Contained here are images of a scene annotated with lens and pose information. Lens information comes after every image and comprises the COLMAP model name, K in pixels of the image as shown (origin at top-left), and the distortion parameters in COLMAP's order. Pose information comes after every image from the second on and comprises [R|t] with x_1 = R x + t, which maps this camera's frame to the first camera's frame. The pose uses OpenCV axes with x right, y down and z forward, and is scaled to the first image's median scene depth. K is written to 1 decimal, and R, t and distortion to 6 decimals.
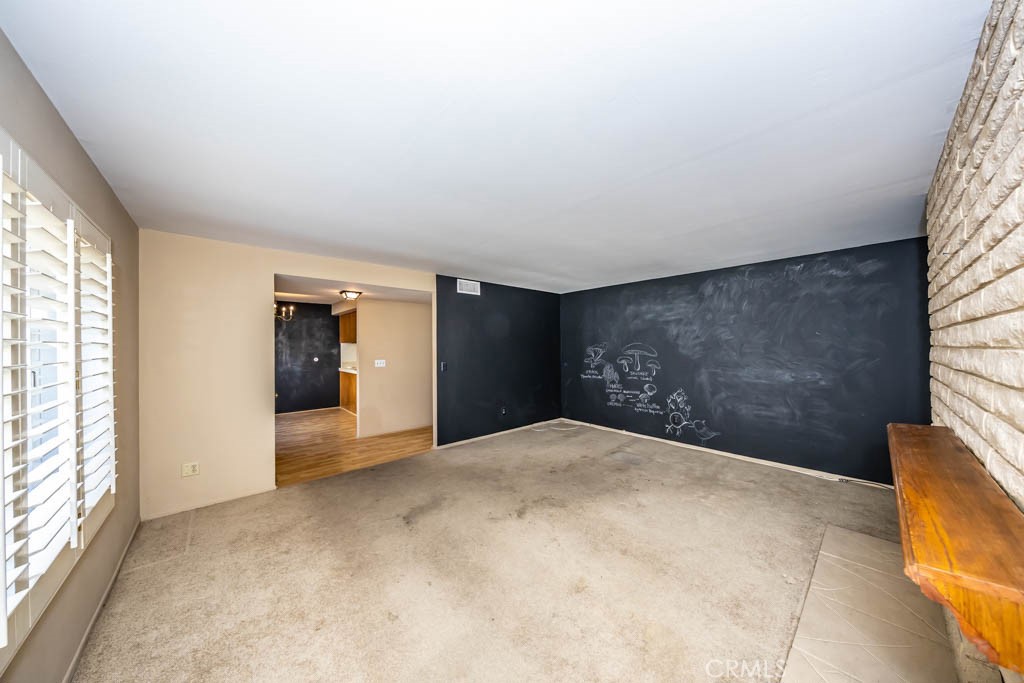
lens RADIAL K [[328.7, 0, 521.4], [0, 328.7, 343.9], [0, 0, 1]] dist [0.005400, -0.003847]
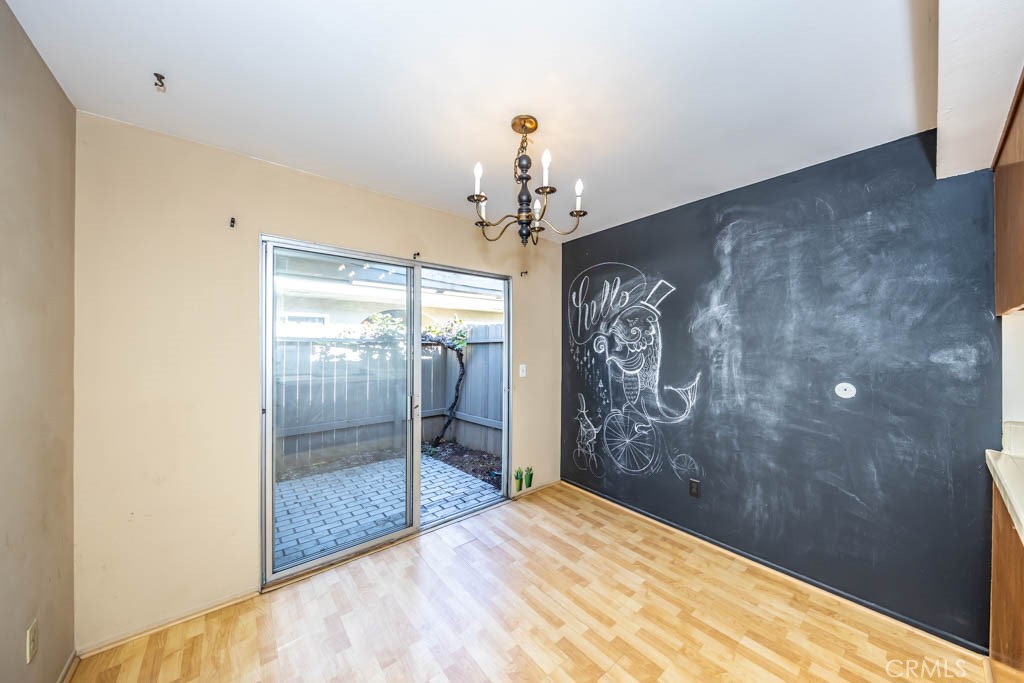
lens RADIAL K [[341.3, 0, 516.6], [0, 341.3, 343.7], [0, 0, 1]] dist [0.000967, -0.004076]
pose [[-0.049639, 0.006487, -0.998746, -0.609101], [0.002163, 0.999977, 0.006388, 0.018945], [0.998765, -0.001843, -0.049652, 1.288960]]
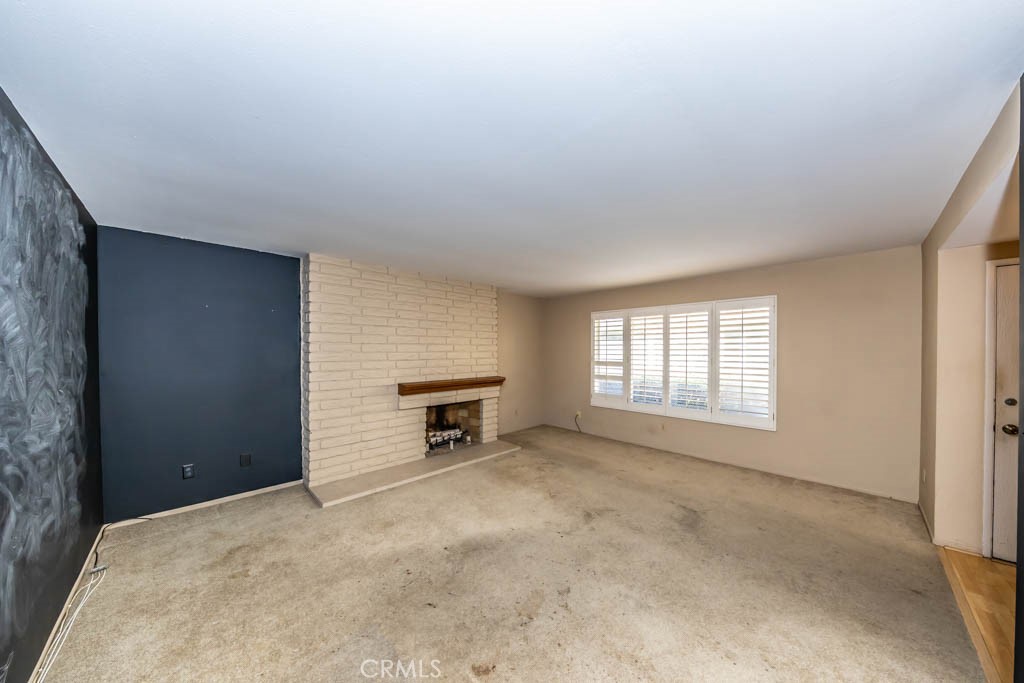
lens RADIAL K [[332.9, 0, 518.6], [0, 332.9, 348.5], [0, 0, 1]] dist [0.004261, -0.004235]
pose [[-0.999188, 0.005691, -0.039895, 0.155785], [0.006043, 0.999944, -0.008718, 0.003318], [0.039843, -0.008952, -0.999166, 1.263489]]
